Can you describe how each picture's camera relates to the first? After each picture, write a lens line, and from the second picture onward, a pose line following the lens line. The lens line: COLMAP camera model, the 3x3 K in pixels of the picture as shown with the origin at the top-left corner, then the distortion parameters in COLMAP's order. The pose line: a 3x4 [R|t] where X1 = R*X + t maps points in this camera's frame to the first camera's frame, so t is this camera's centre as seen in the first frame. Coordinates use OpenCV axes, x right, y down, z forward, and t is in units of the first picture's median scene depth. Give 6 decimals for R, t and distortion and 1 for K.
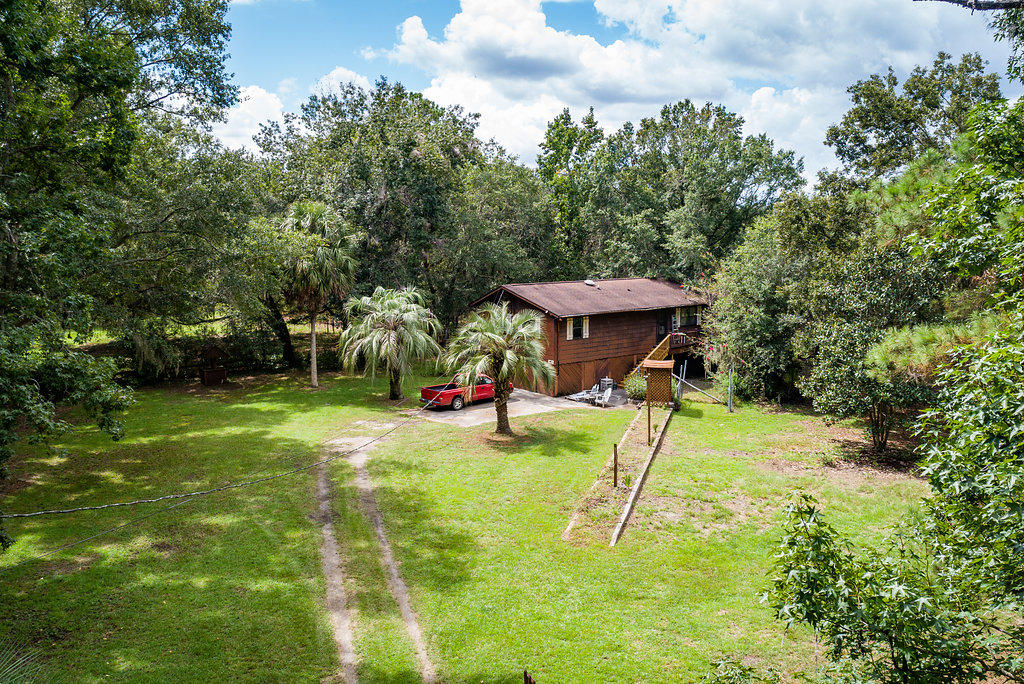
lens RADIAL K [[818.3, 0, 507.5], [0, 818.3, 341.8], [0, 0, 1]] dist [-0.022000, 0.013668]
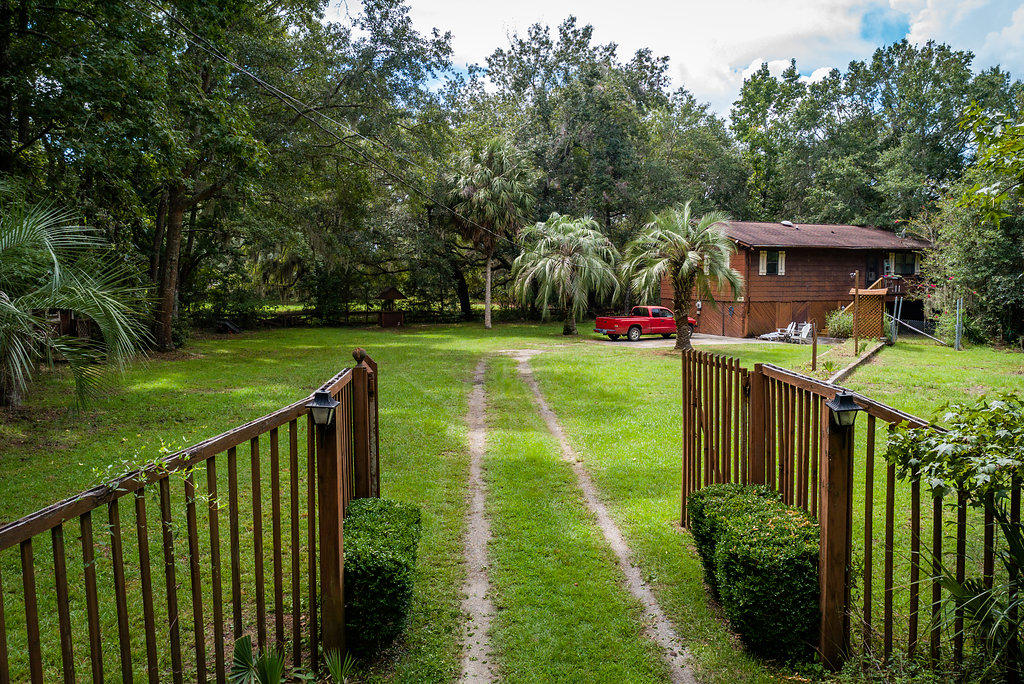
lens RADIAL K [[818.3, 0, 516.3], [0, 818.3, 340.5], [0, 0, 1]] dist [-0.022000, 0.013668]
pose [[0.975244, 0.022737, -0.219957, 0.010426], [-0.033510, 0.998408, -0.045372, 0.113973], [0.218576, 0.051619, 0.974454, 0.066994]]
